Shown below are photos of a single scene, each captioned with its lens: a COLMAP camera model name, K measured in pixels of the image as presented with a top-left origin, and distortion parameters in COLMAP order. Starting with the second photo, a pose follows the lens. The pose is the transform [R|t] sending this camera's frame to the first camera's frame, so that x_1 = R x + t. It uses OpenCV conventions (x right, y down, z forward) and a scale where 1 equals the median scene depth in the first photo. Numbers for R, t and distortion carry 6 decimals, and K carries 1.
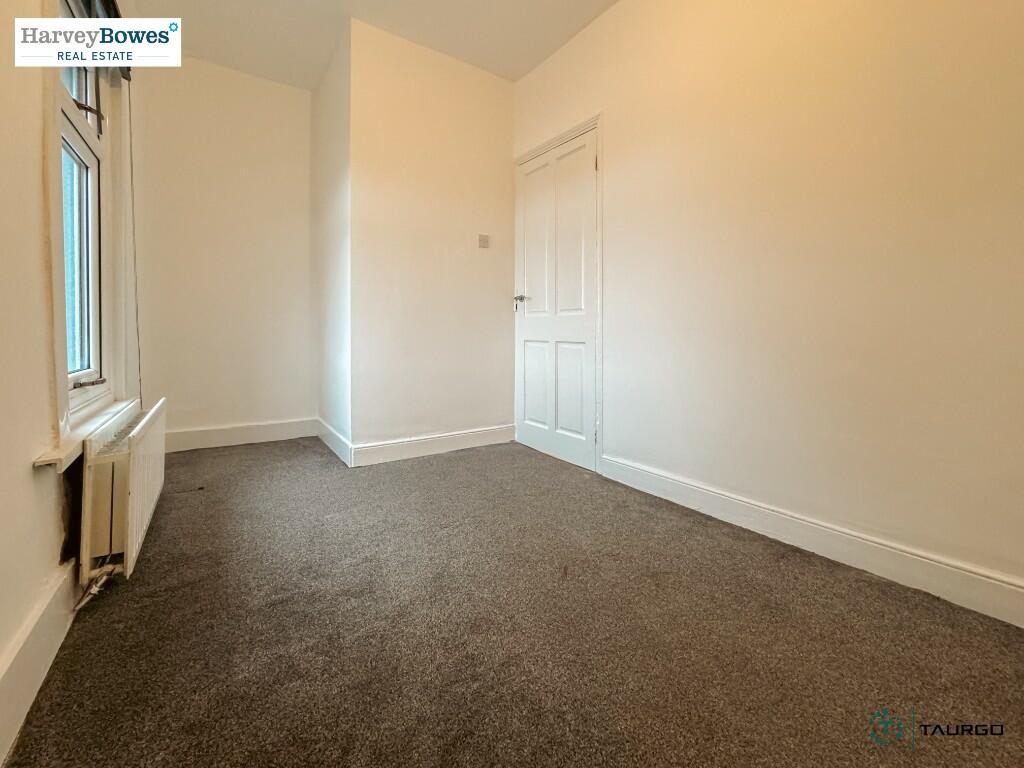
lens RADIAL K [[430.3, 0, 513.1], [0, 430.3, 350.9], [0, 0, 1]] dist [-0.000712, -0.000039]
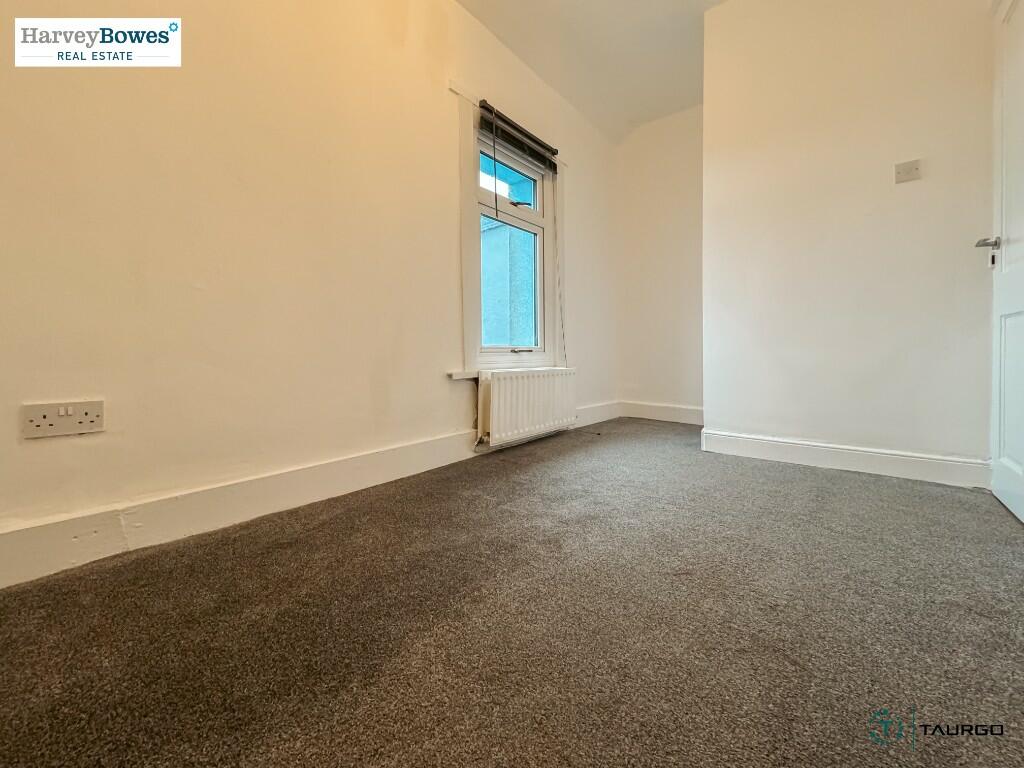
lens RADIAL K [[418.5, 0, 514.1], [0, 418.5, 377.5], [0, 0, 1]] dist [-0.001925, 0.000102]
pose [[0.286522, 0.049799, -0.956779, 0.460857], [-0.034997, 0.998526, 0.041491, 0.069760], [0.957434, 0.021596, 0.287842, 0.274636]]
